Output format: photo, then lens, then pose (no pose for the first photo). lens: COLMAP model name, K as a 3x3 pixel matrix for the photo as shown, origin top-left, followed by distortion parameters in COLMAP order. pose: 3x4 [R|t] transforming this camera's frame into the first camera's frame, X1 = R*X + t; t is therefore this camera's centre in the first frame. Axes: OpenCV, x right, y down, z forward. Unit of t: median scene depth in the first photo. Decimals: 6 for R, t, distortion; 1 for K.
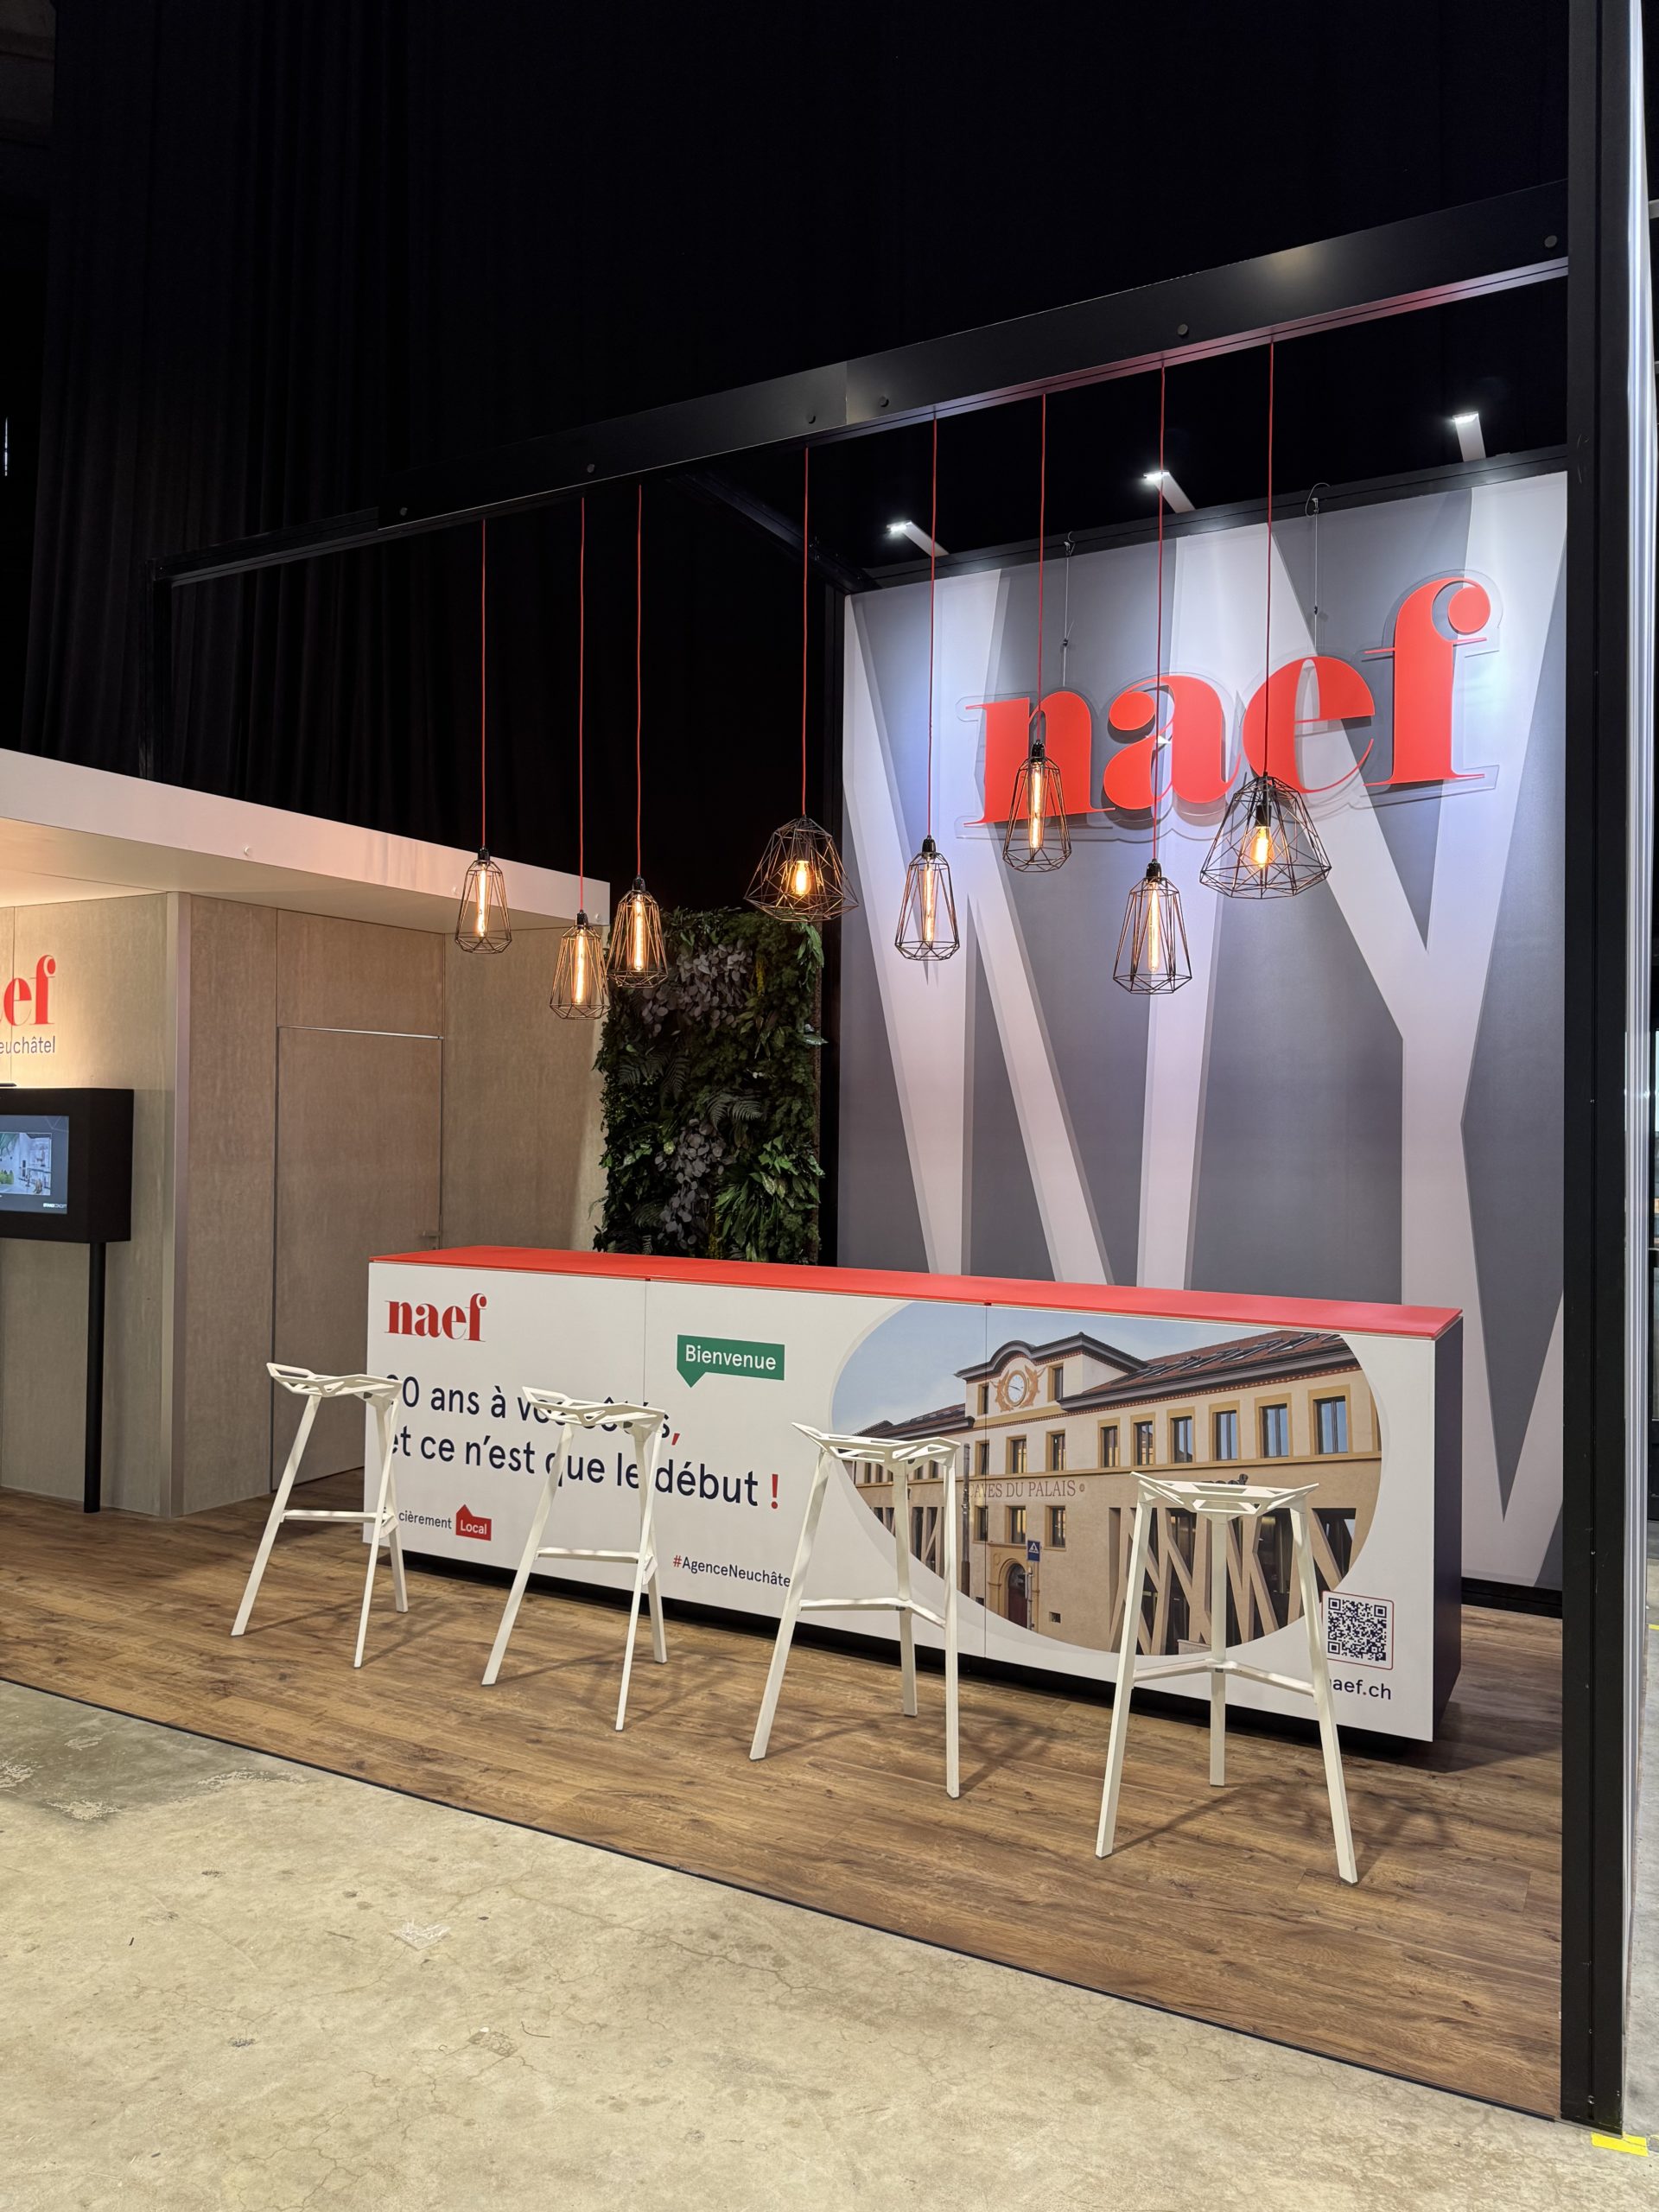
lens RADIAL K [[1558.4, 0, 829.5], [0, 1558.4, 1106.0], [0, 0, 1]] dist [0.158263, -0.248792]
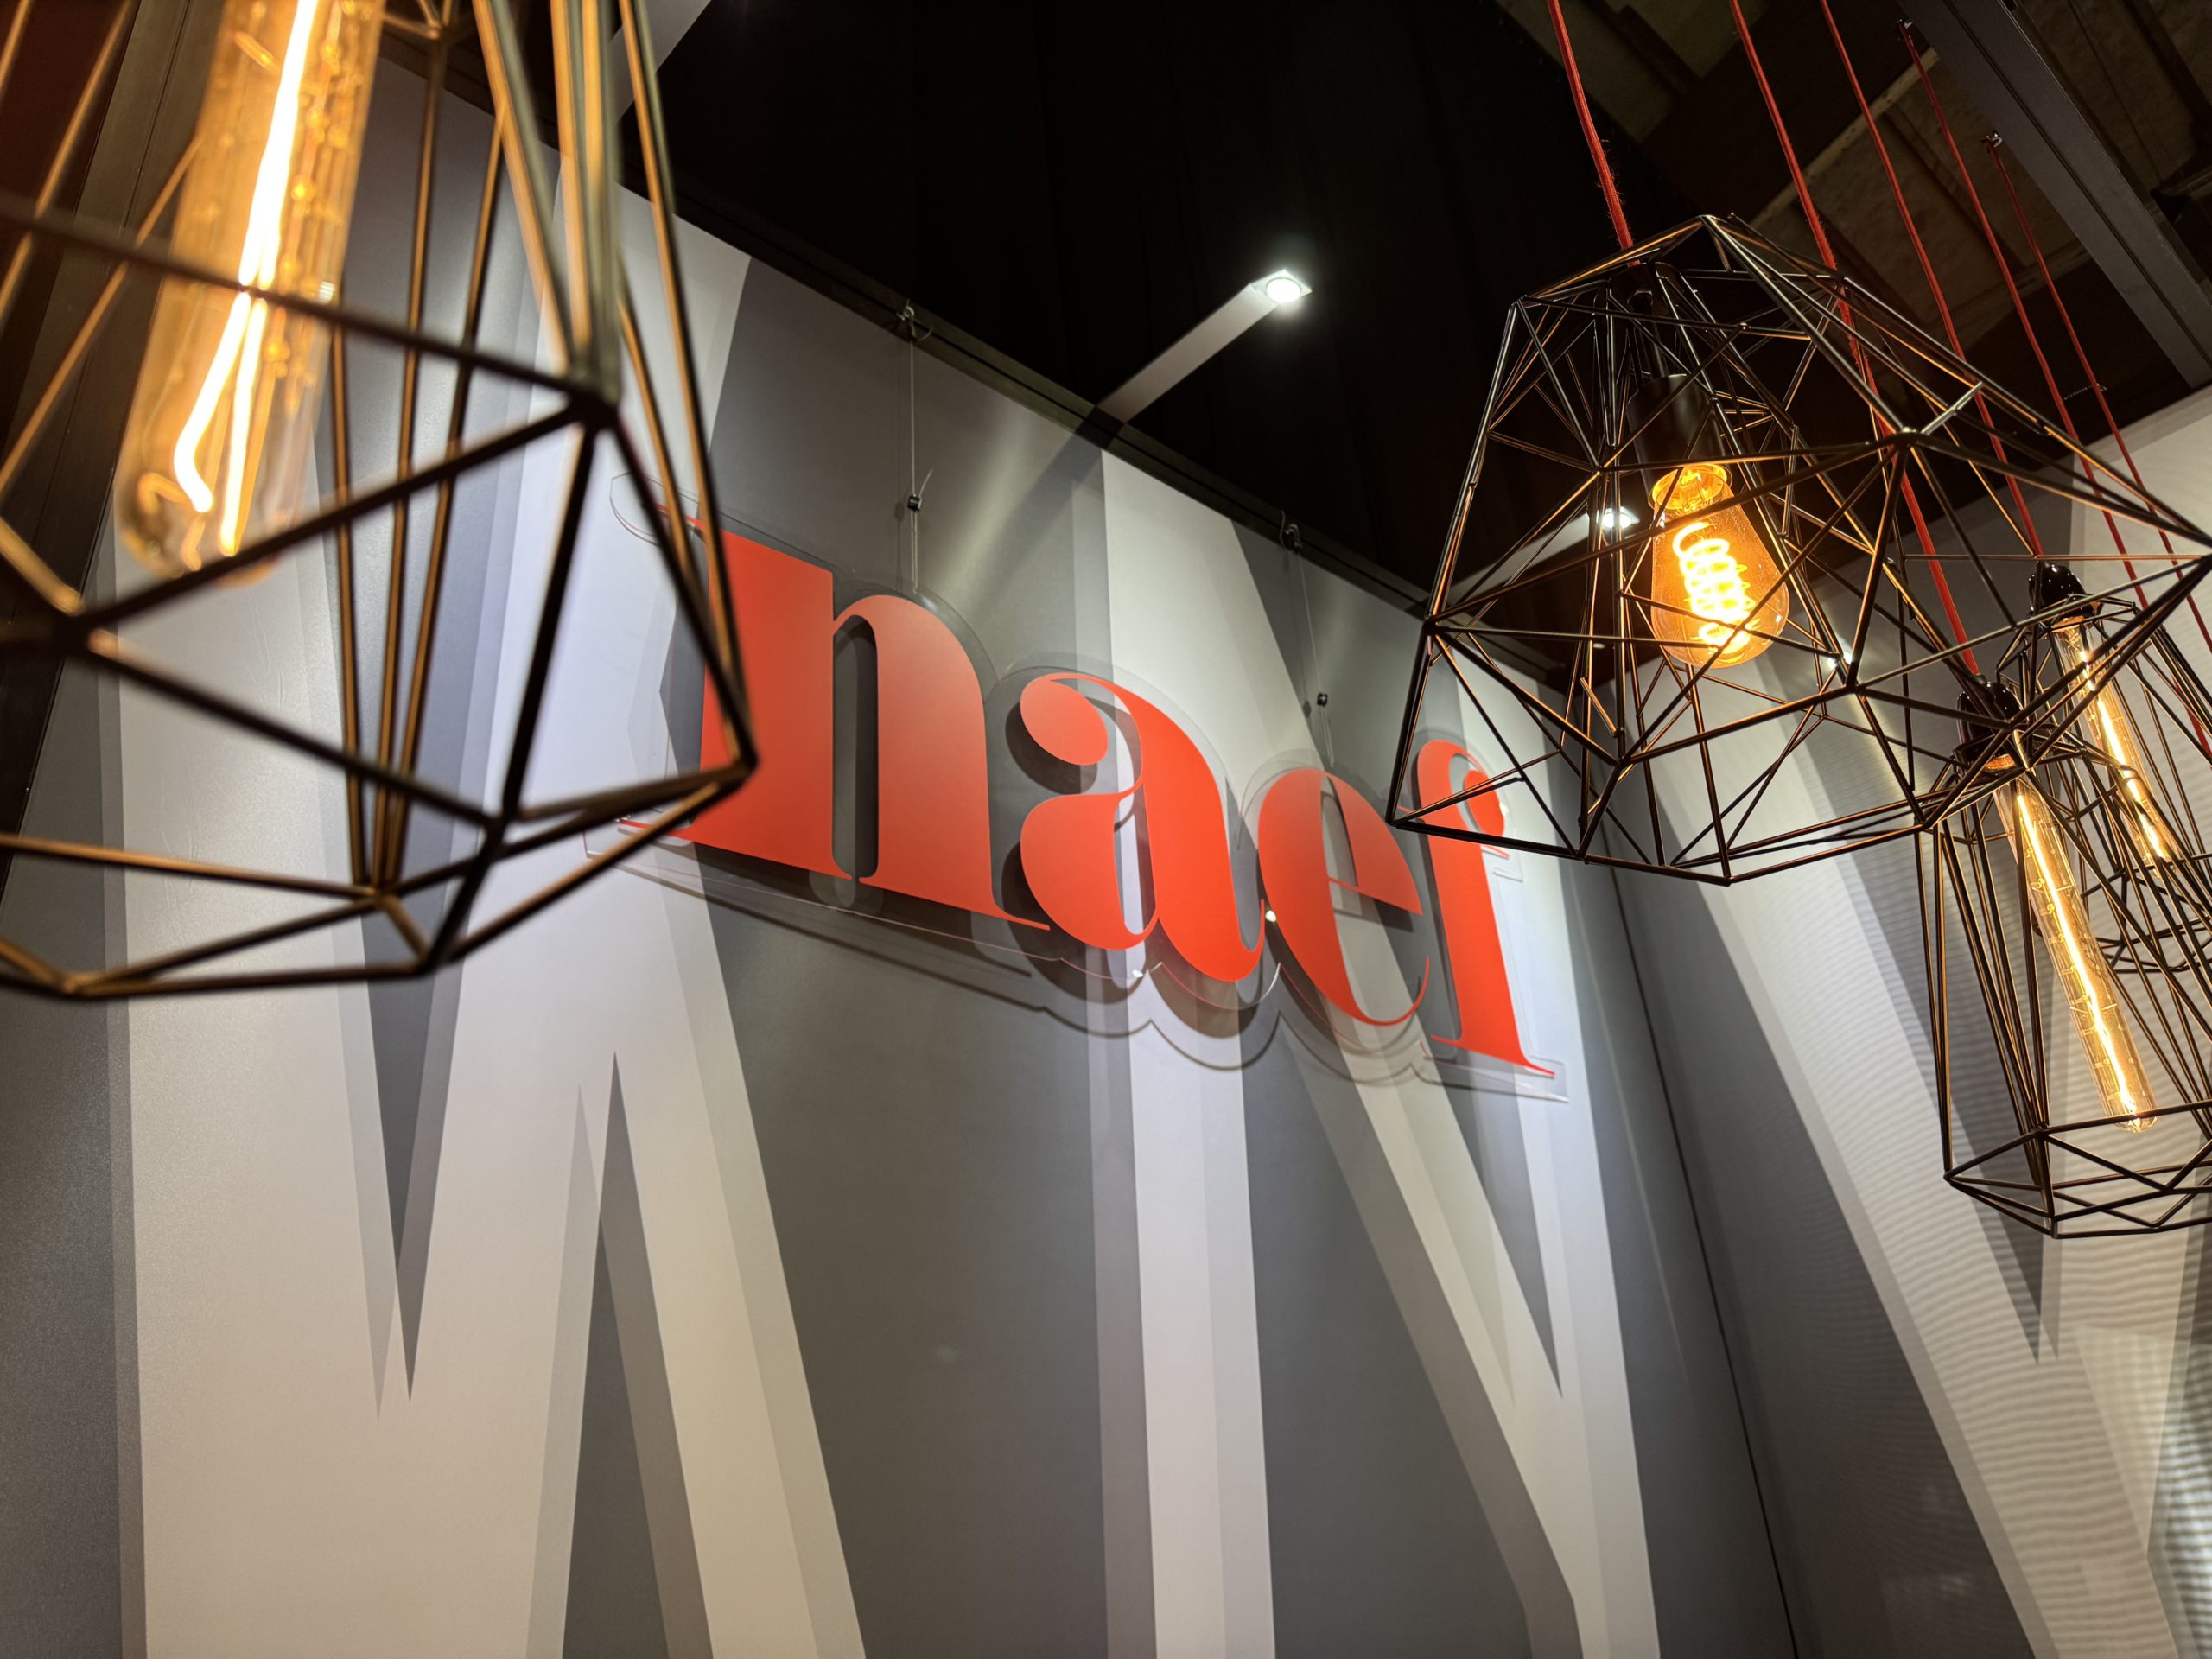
lens RADIAL K [[1576.0, 0, 1106.0], [0, 1576.0, 829.5], [0, 0, 1]] dist [0.024394, -0.008122]
pose [[0.323926, 0.385605, 0.863933, -0.159799], [0.059580, 0.903042, -0.425400, -0.056063], [-0.944205, 0.189271, 0.269544, 0.975536]]
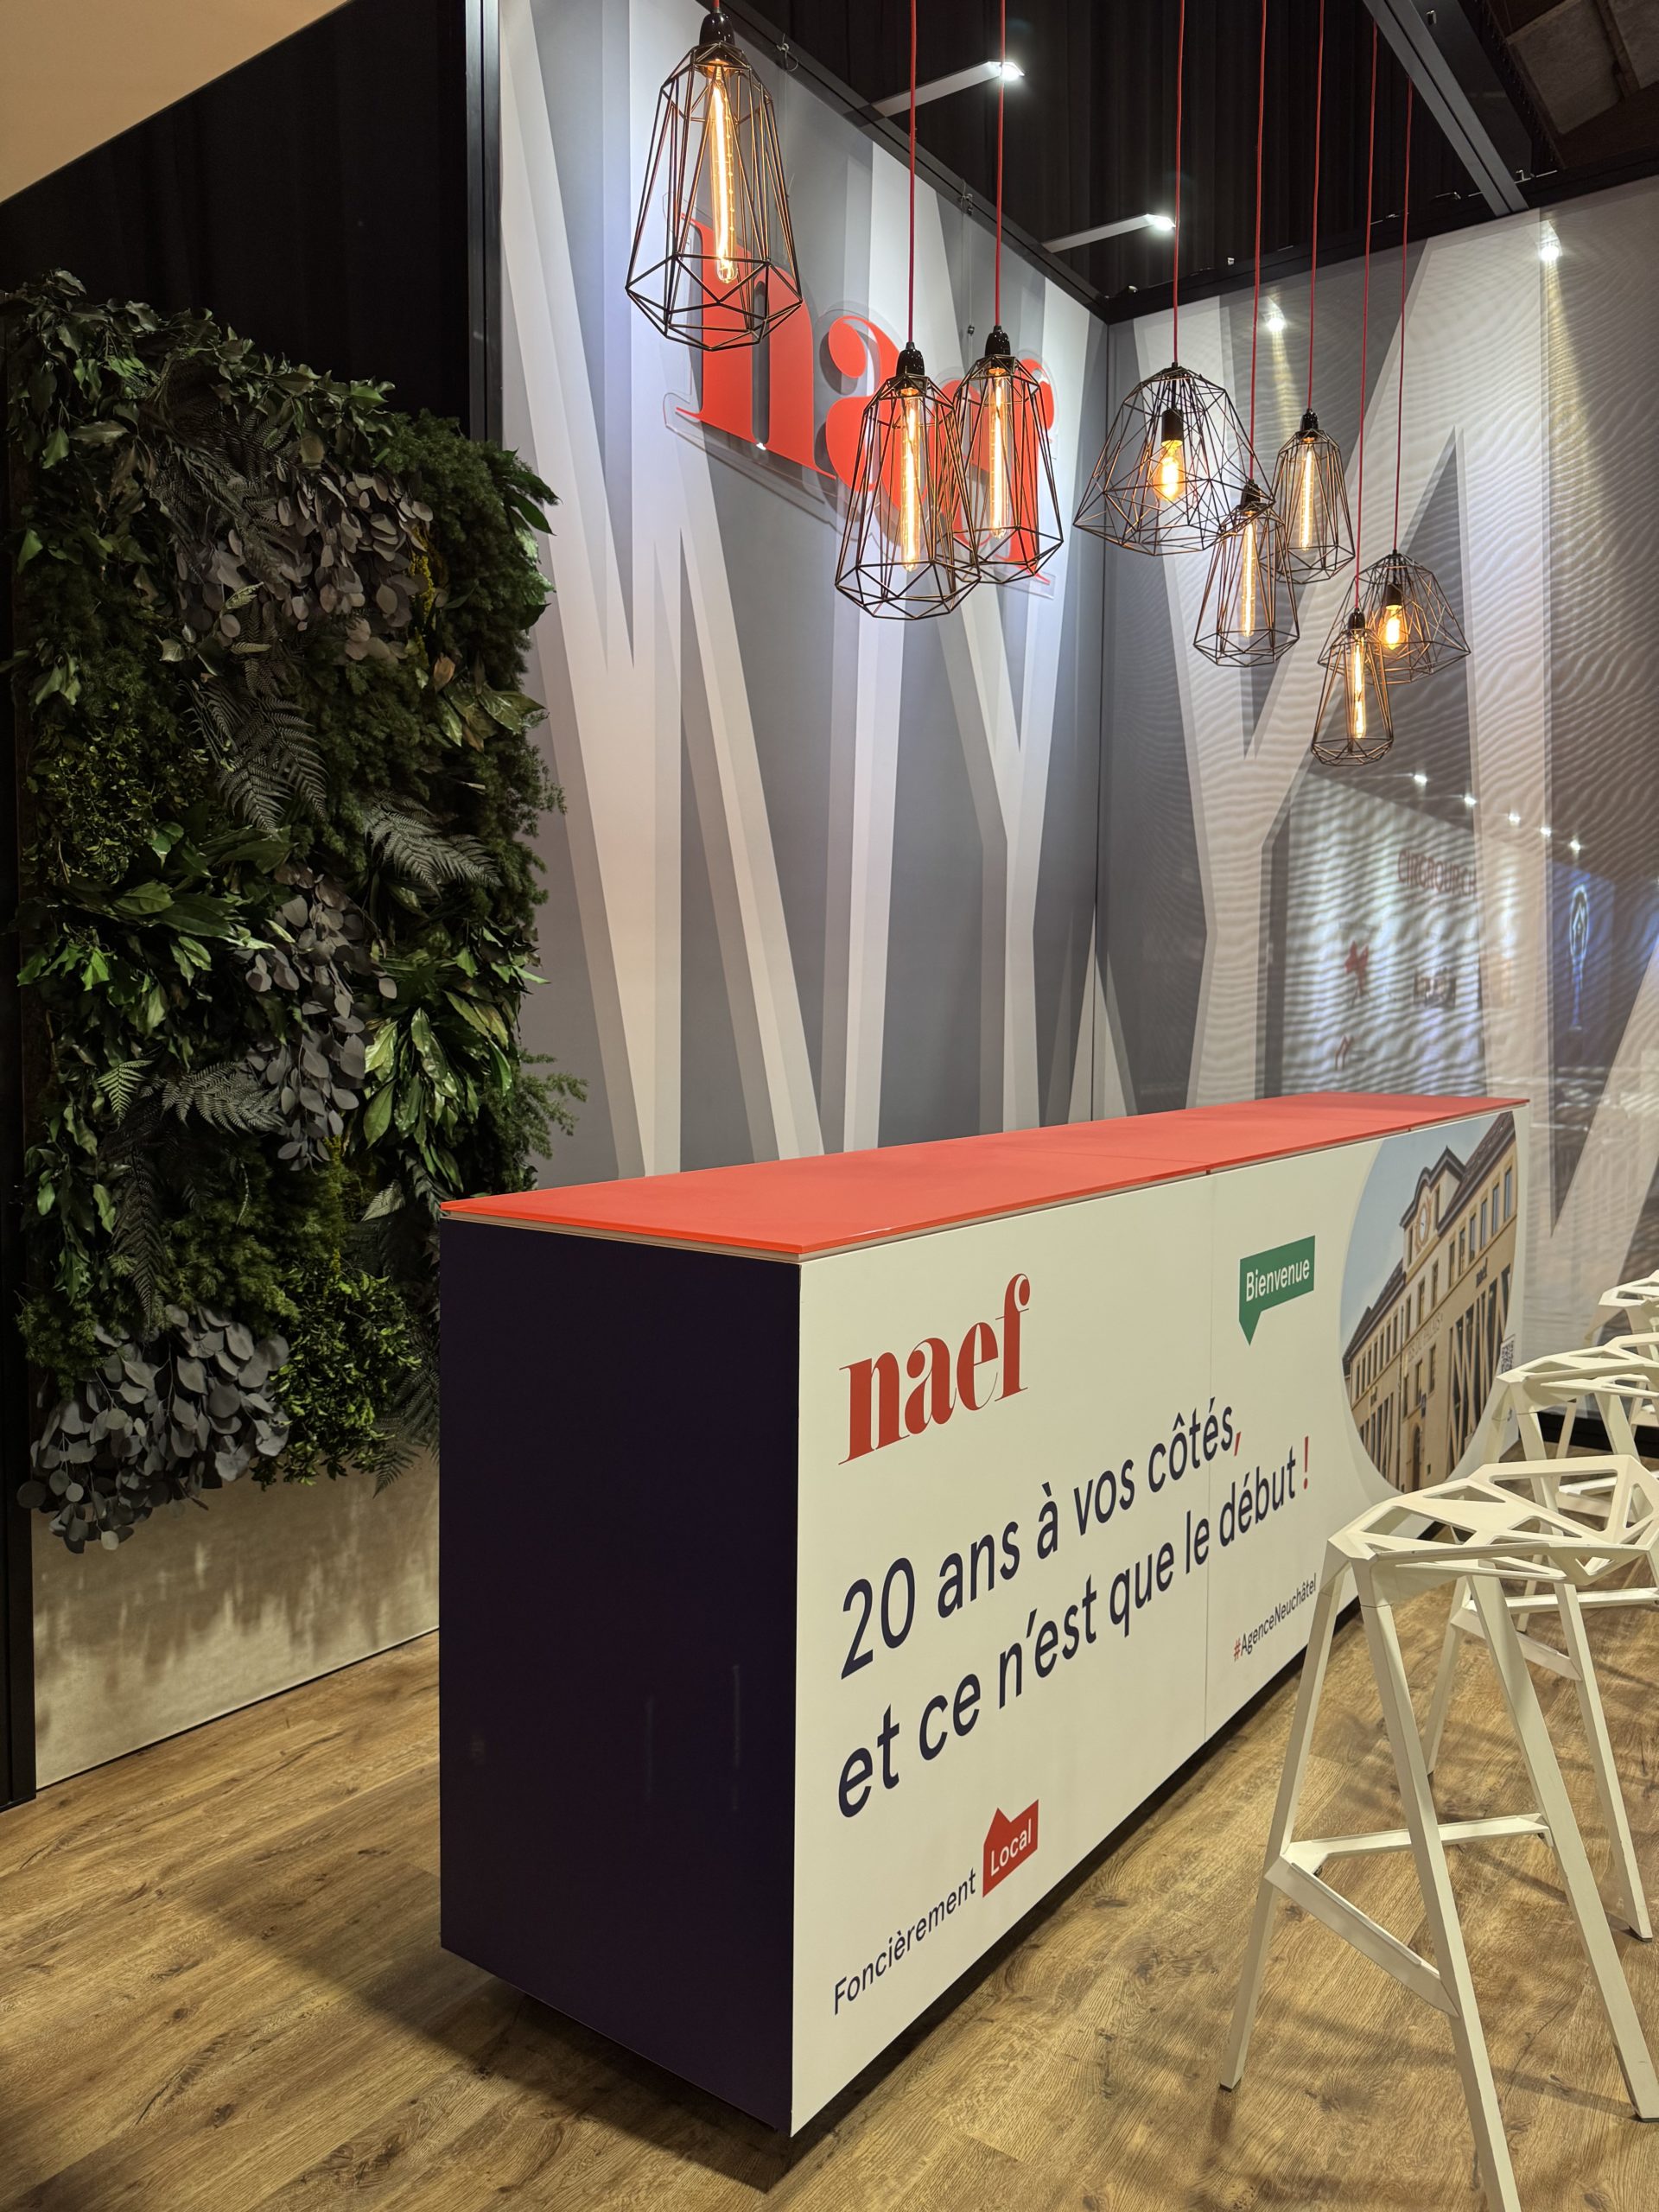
lens RADIAL K [[1576.0, 0, 844.8], [0, 1576.0, 1118.3], [0, 0, 1]] dist [0.024394, -0.008122]
pose [[0.117120, -0.077358, 0.990100, -0.614854], [-0.010679, 0.996806, 0.079145, 0.050470], [-0.993060, -0.019843, 0.115920, 1.001880]]
